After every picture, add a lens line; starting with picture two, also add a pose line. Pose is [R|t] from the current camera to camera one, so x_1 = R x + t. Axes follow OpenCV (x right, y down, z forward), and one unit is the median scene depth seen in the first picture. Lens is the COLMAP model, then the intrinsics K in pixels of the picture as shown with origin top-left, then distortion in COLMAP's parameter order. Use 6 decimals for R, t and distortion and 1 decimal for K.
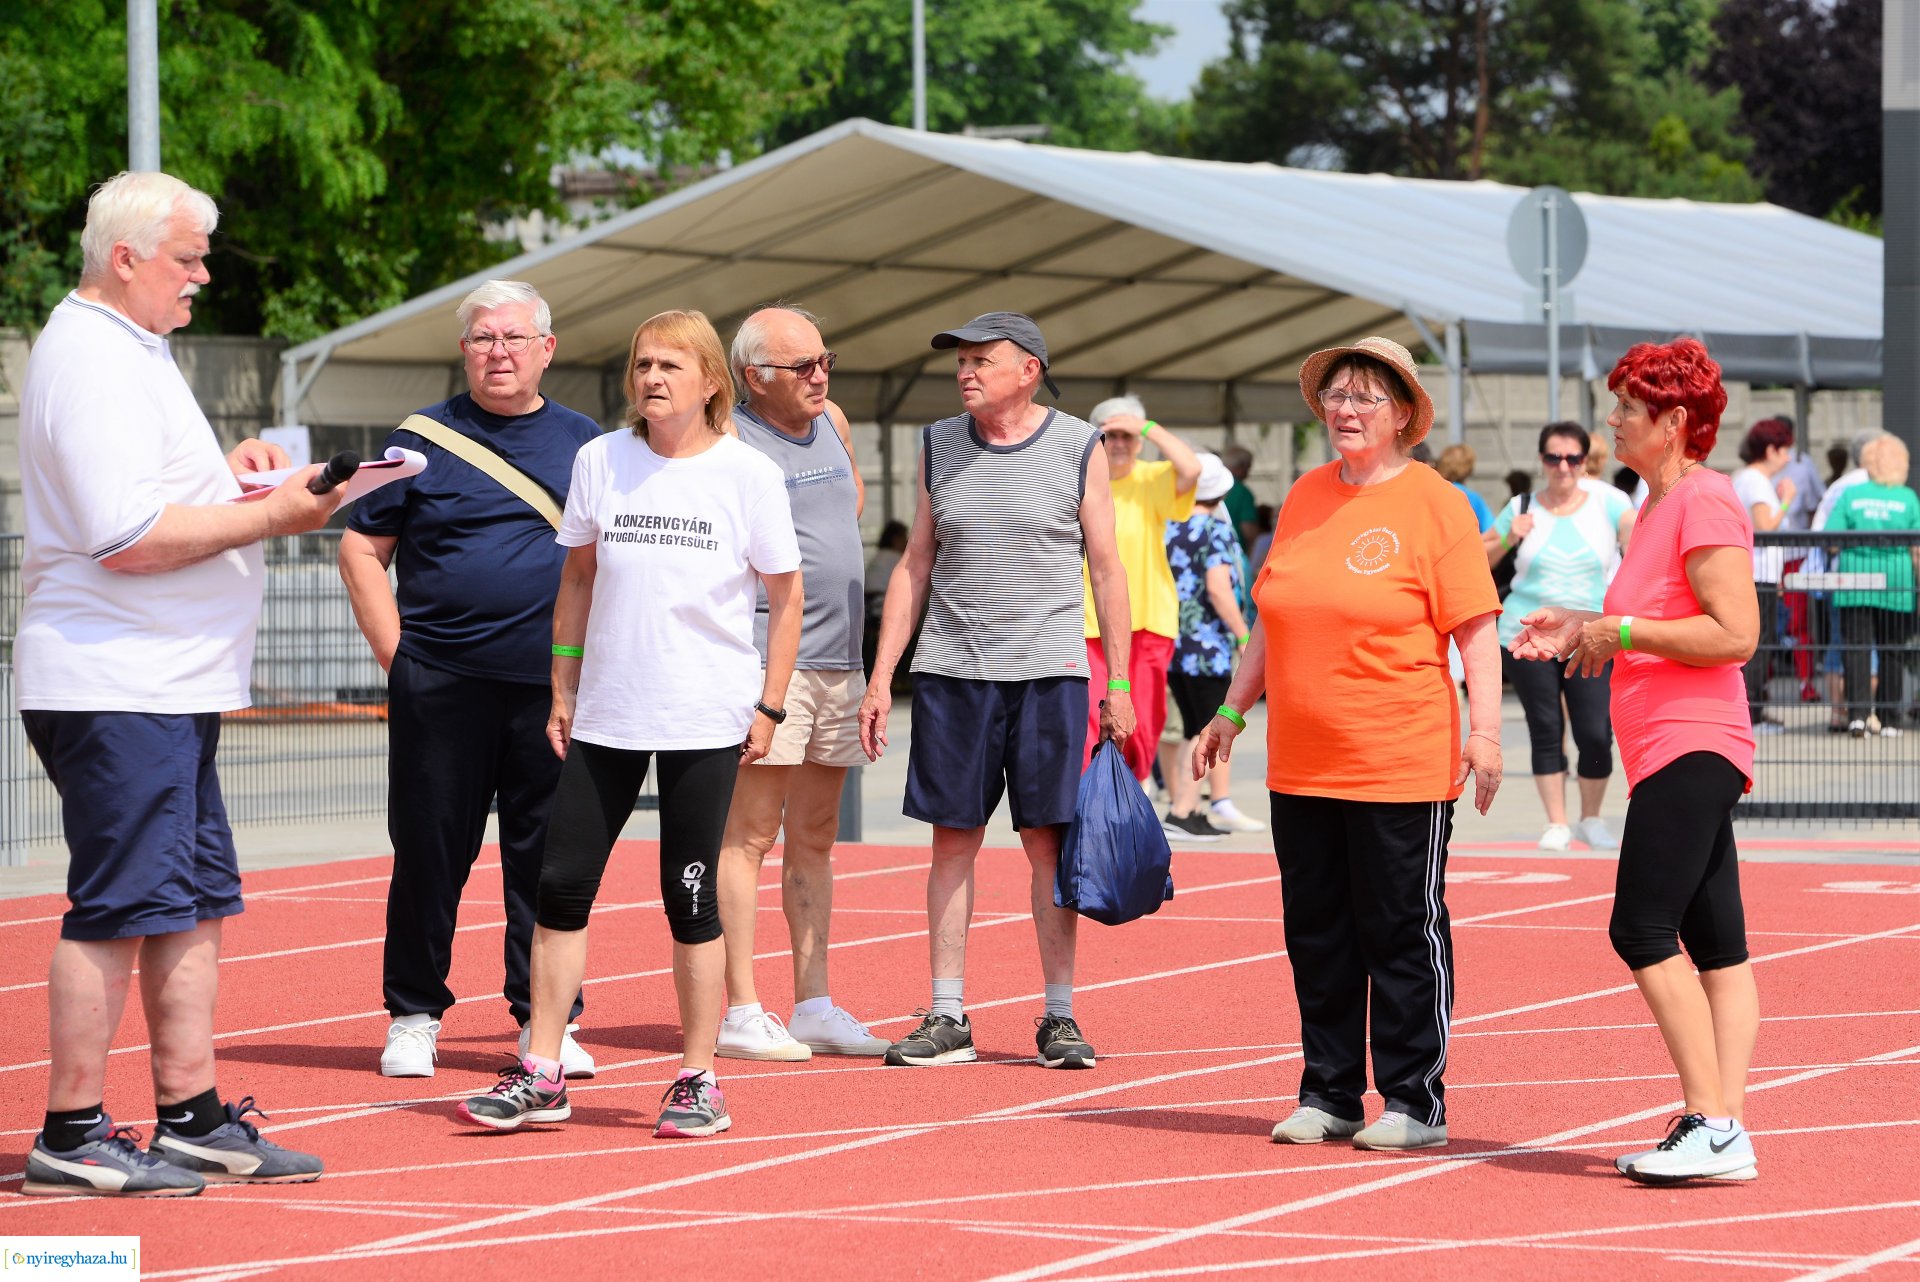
lens RADIAL K [[5814.1, 0, 960.0], [0, 5814.1, 641.0], [0, 0, 1]] dist [0.153448, 1.380528]
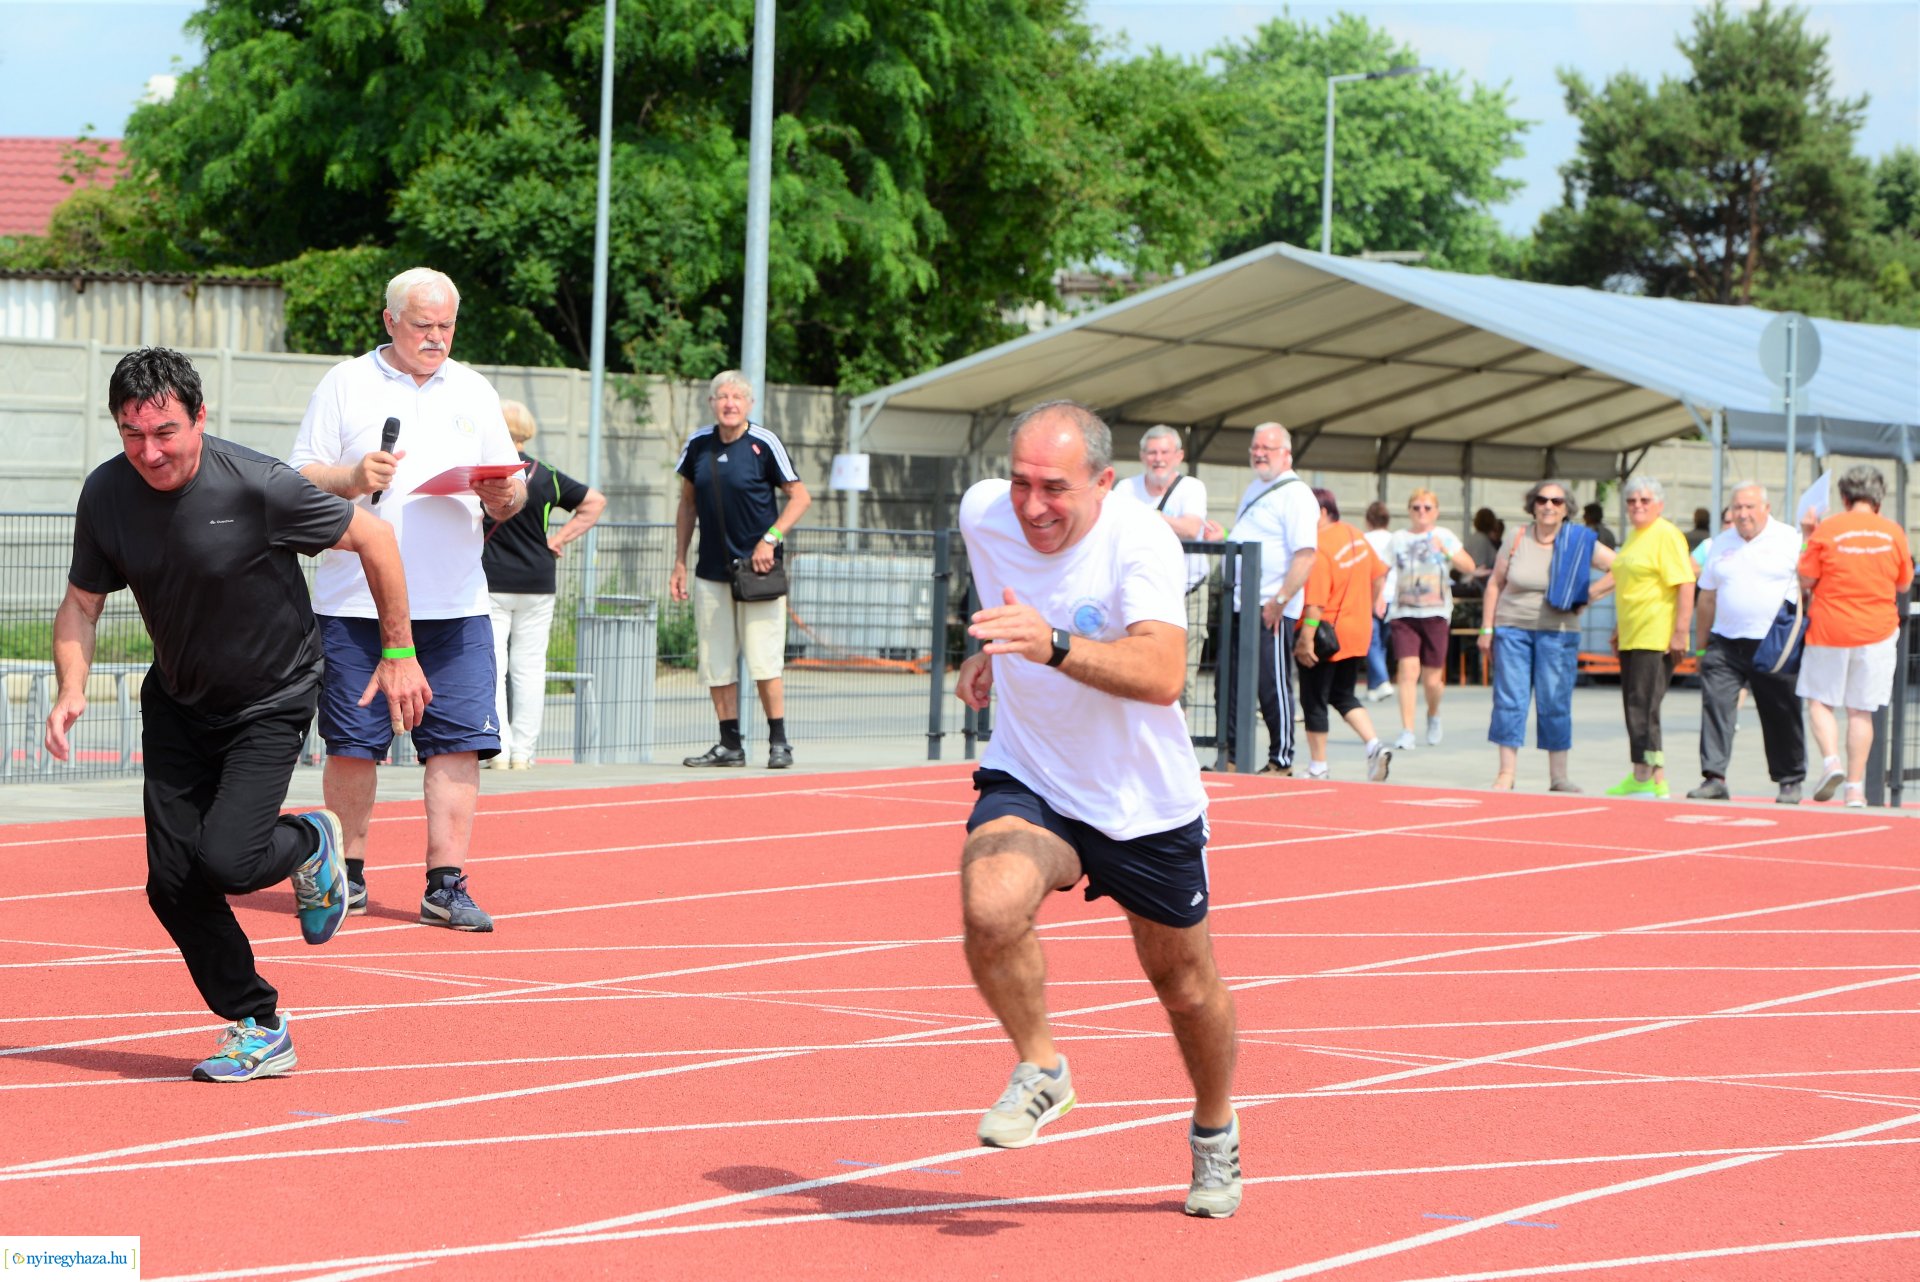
lens RADIAL K [[4578.9, 0, 802.9], [0, 4578.9, 725.2], [0, 0, 1]] dist [-0.038382, 0.421370]
pose [[0.990872, 0.047395, -0.126199, 0.011749], [-0.045301, 0.998785, 0.019408, 0.006458], [0.126966, -0.013514, 0.991815, -0.067401]]
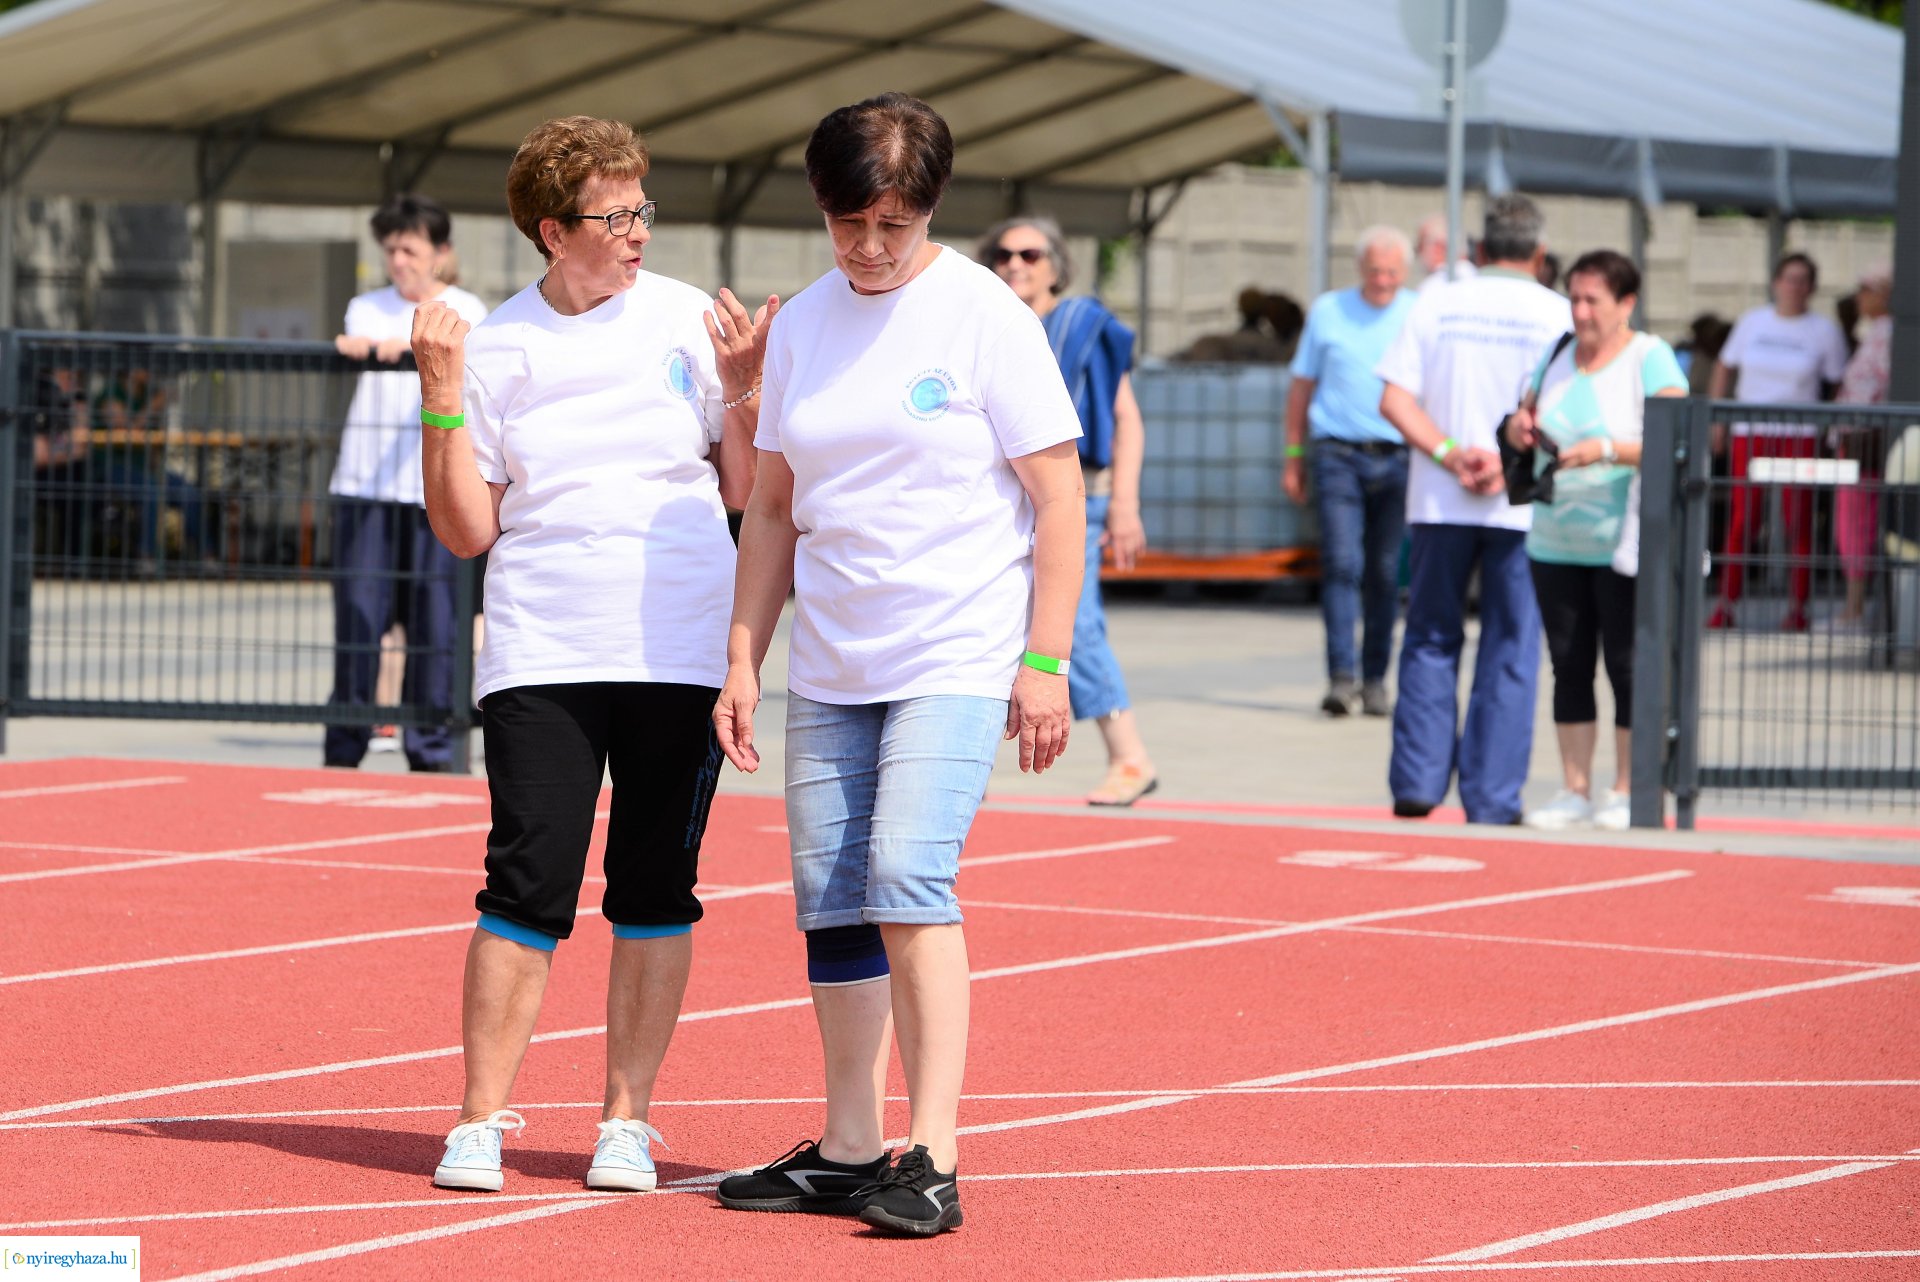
lens RADIAL K [[5814.1, 0, 960.0], [0, 5814.1, 641.0], [0, 0, 1]] dist [0.153448, 1.380528]
pose [[0.997448, 0.032579, 0.063526, -0.007903], [-0.034464, 0.998991, 0.028798, -0.005769], [-0.062523, -0.030914, 0.997565, 0.227181]]
